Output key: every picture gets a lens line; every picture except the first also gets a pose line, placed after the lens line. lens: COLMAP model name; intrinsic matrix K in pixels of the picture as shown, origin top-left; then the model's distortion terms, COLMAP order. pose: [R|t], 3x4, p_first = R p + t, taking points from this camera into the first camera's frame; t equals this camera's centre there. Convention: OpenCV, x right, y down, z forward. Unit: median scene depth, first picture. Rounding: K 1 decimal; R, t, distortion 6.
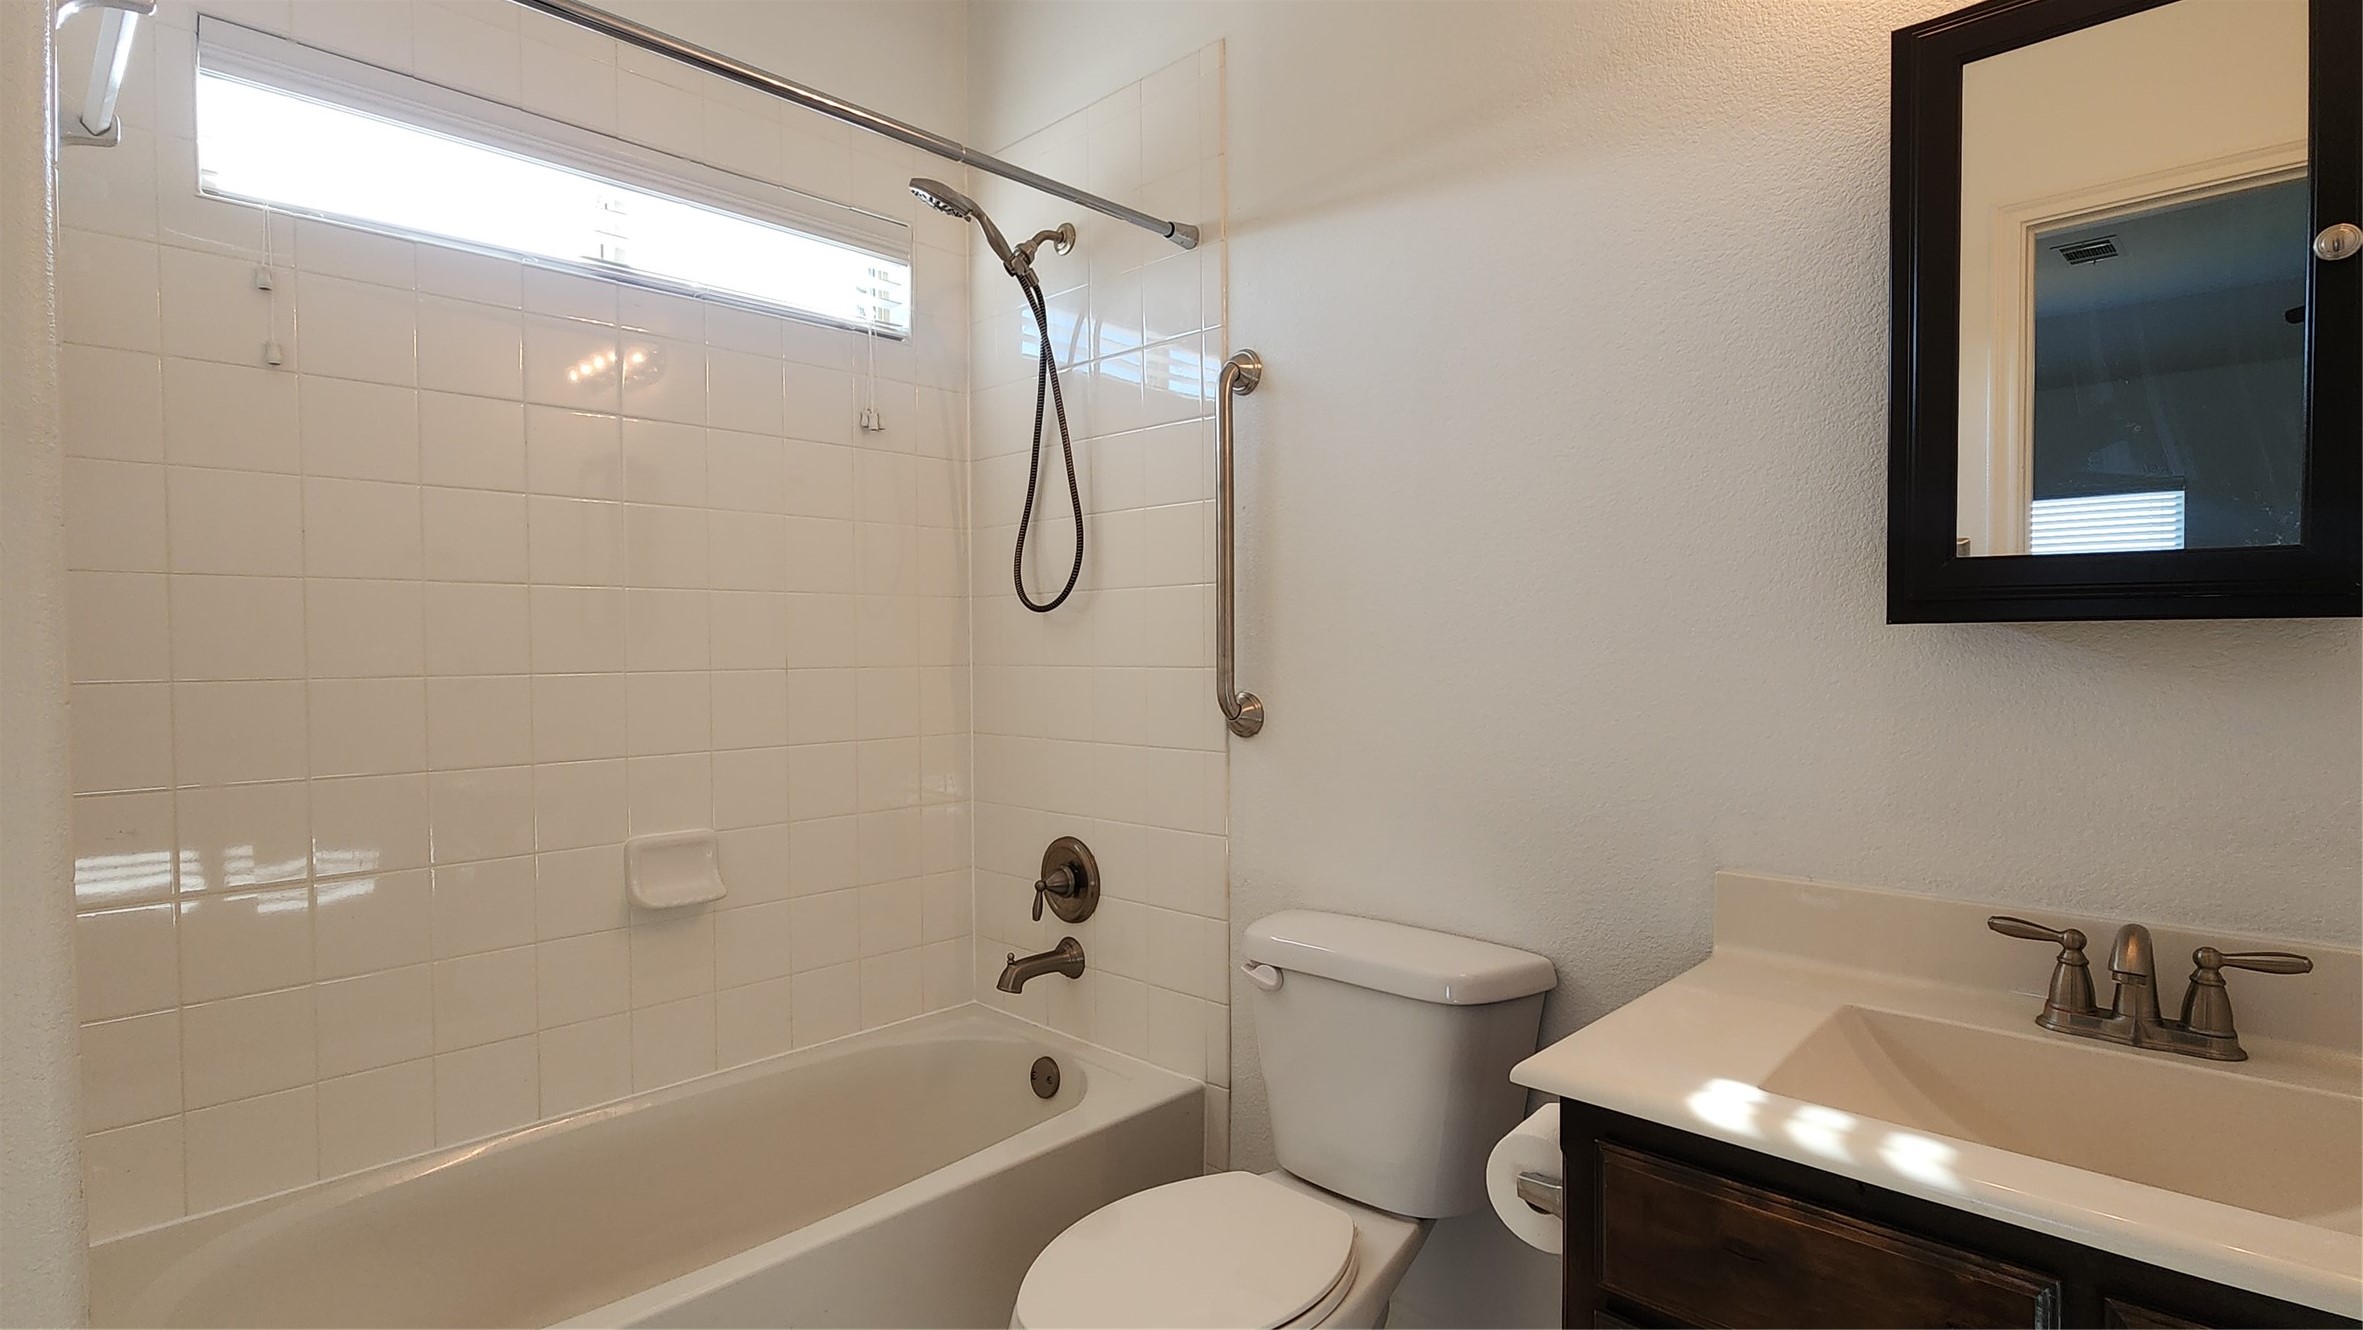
lens RADIAL K [[1146.8, 0, 1187.7], [0, 1146.8, 671.8], [0, 0, 1]] dist [0.007315, -0.001688]
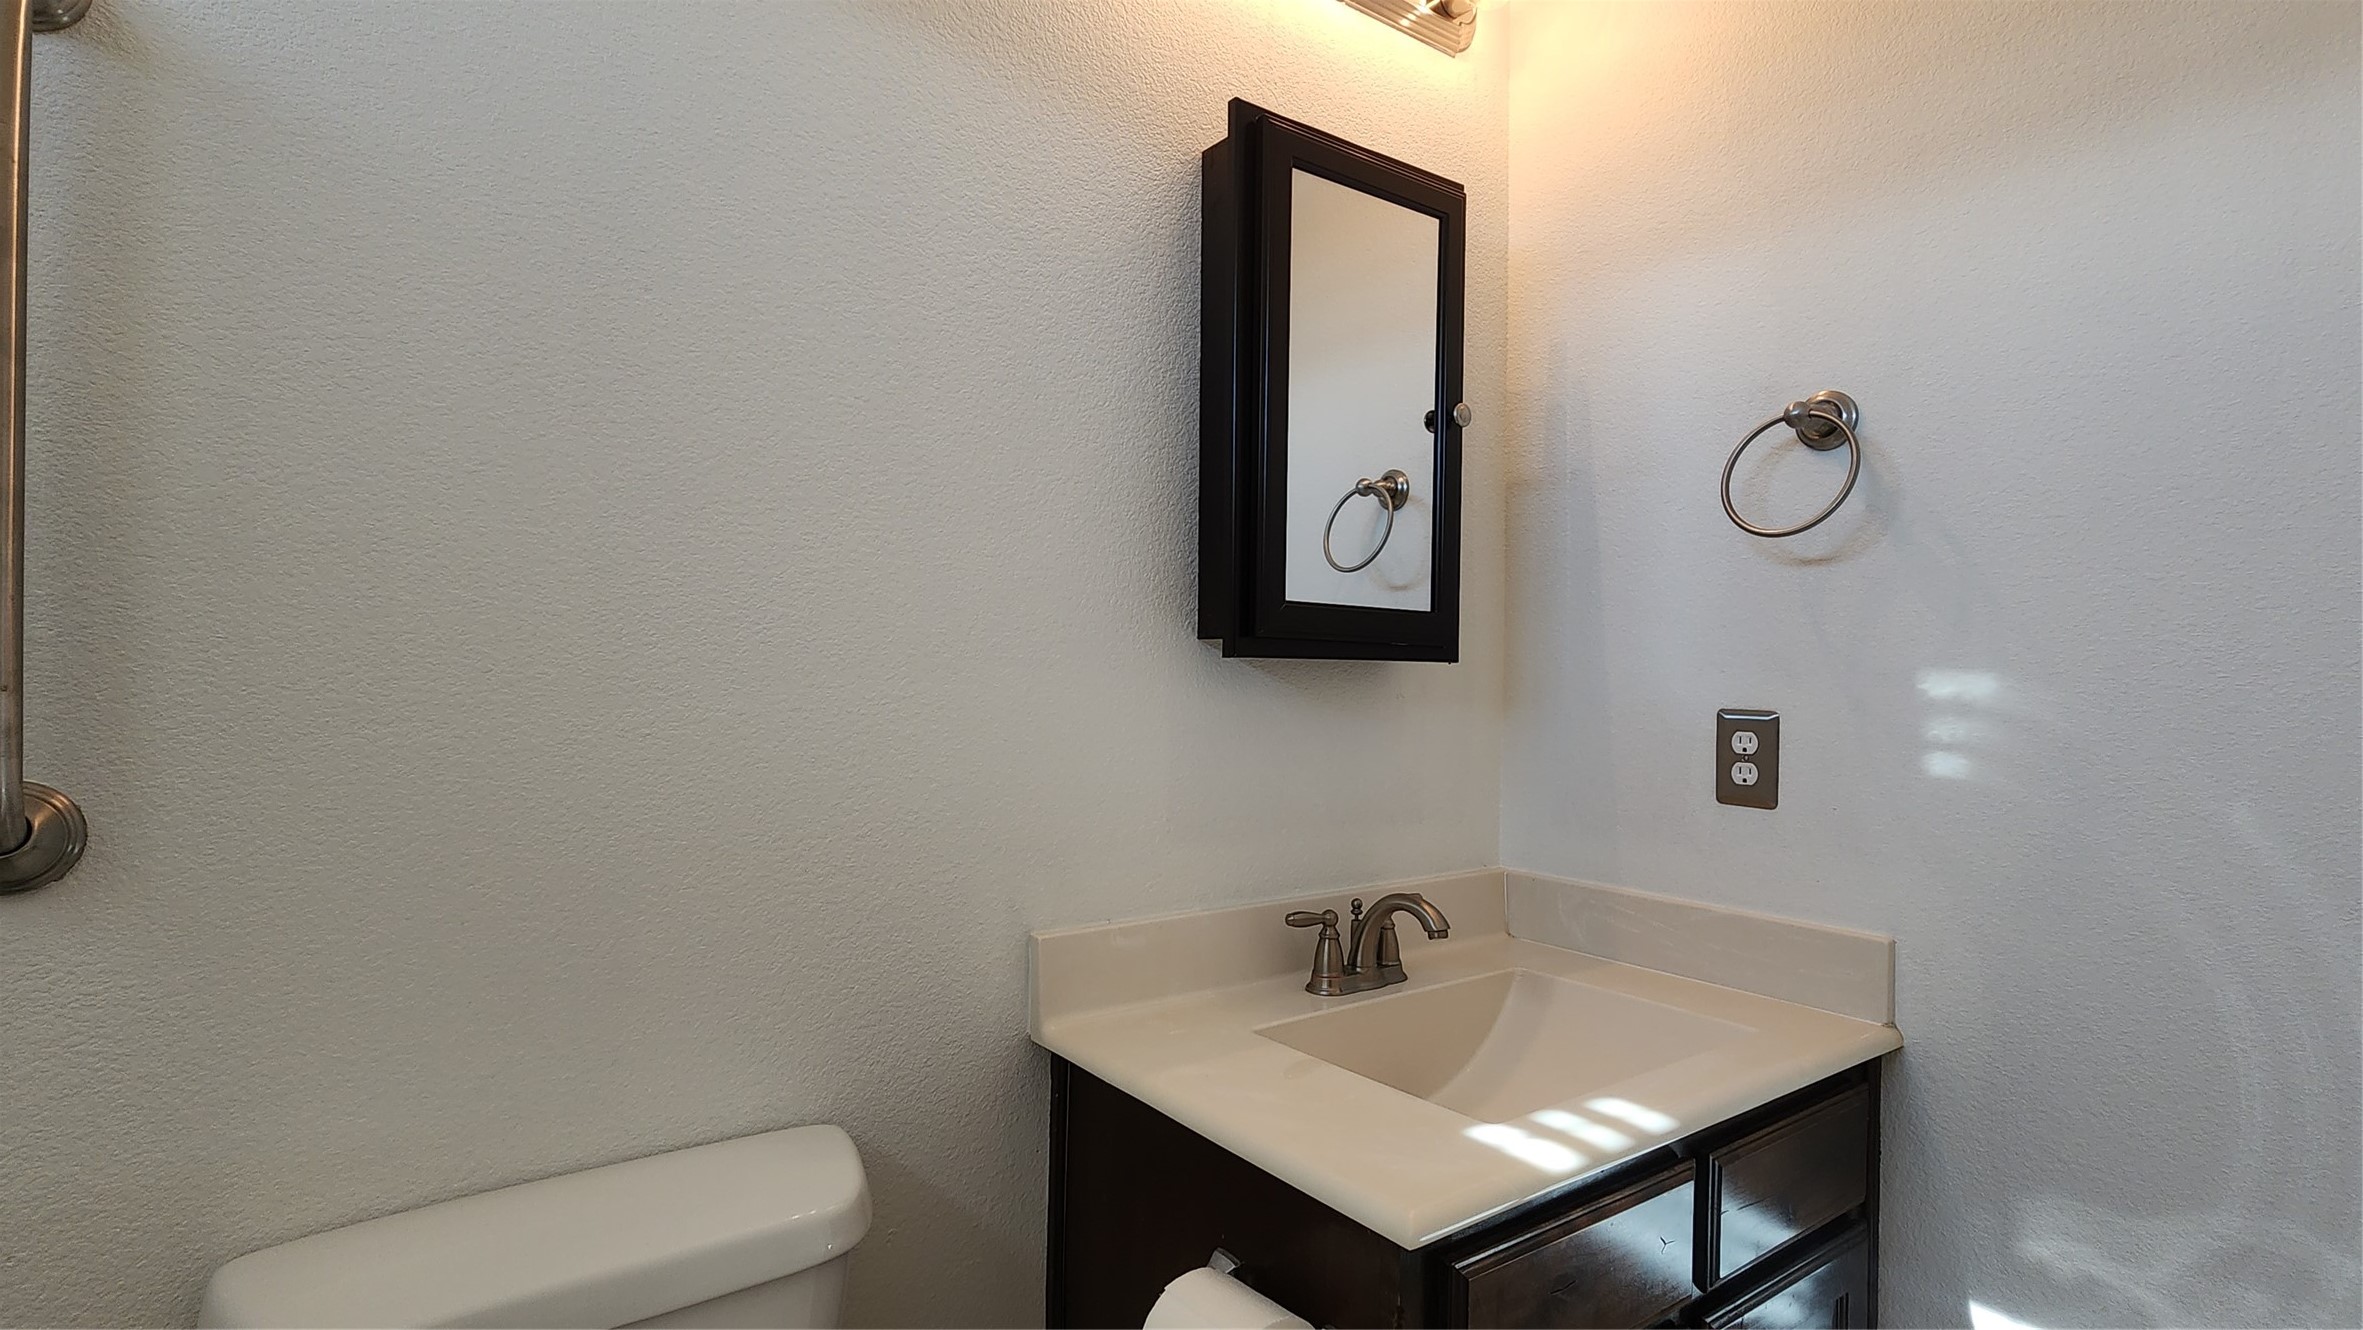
lens RADIAL K [[1146.8, 0, 1187.7], [0, 1146.8, 671.8], [0, 0, 1]] dist [0.007315, -0.001688]
pose [[0.180774, 0.003420, 0.983519, -0.460975], [0.007566, 0.999960, -0.004868, -0.025307], [-0.983496, 0.008321, 0.180741, 0.915751]]
